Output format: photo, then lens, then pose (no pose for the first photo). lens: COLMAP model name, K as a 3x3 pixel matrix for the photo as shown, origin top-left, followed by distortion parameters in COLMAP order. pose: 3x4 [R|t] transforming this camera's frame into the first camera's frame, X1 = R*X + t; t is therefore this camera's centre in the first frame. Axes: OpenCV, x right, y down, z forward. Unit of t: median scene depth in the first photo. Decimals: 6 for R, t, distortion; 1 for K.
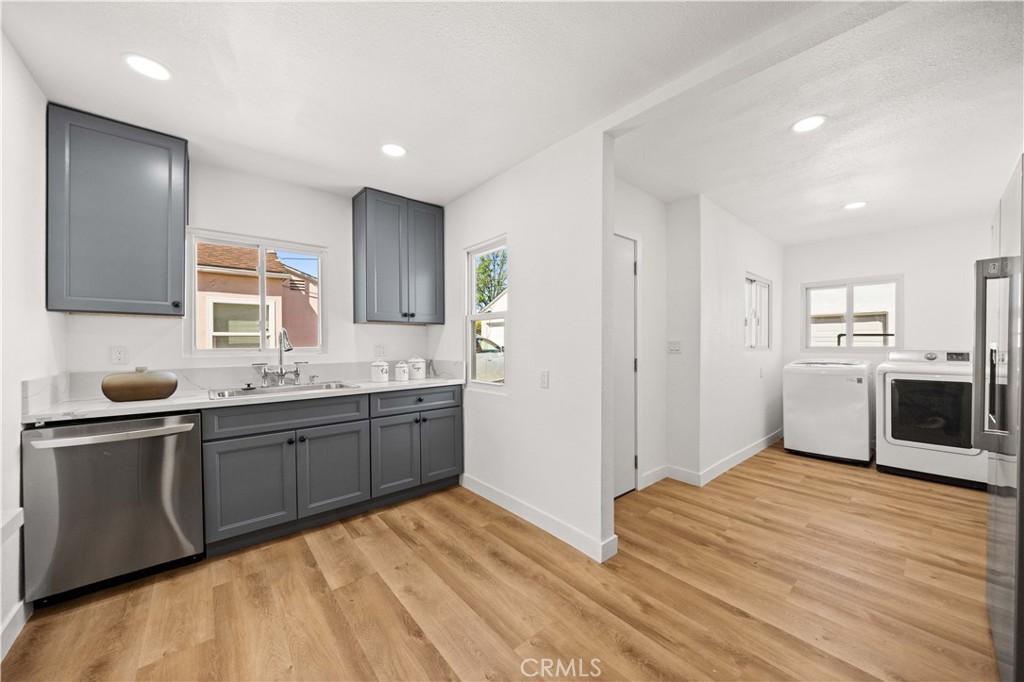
lens RADIAL K [[370.7, 0, 514.6], [0, 370.7, 345.9], [0, 0, 1]] dist [-0.006748, -0.000253]
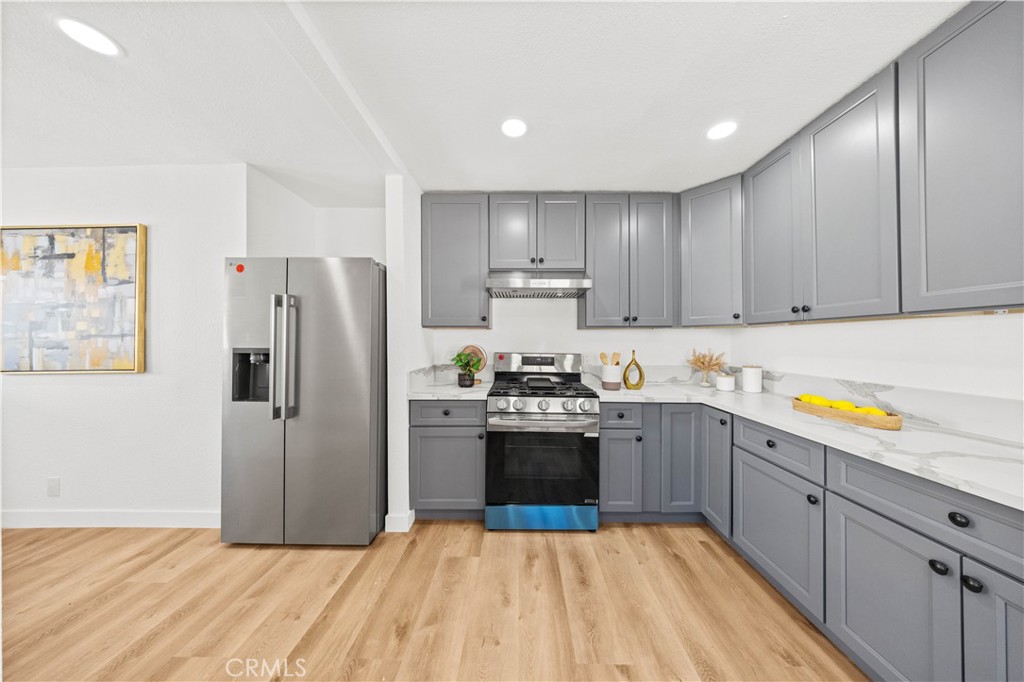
lens RADIAL K [[299.8, 0, 513.1], [0, 299.8, 337.6], [0, 0, 1]] dist [-0.001225, -0.000054]
pose [[-0.756100, 0.009736, 0.654383, -0.142655], [0.006369, 0.999951, -0.007518, -0.020461], [-0.654425, -0.001517, -0.756126, 0.746554]]
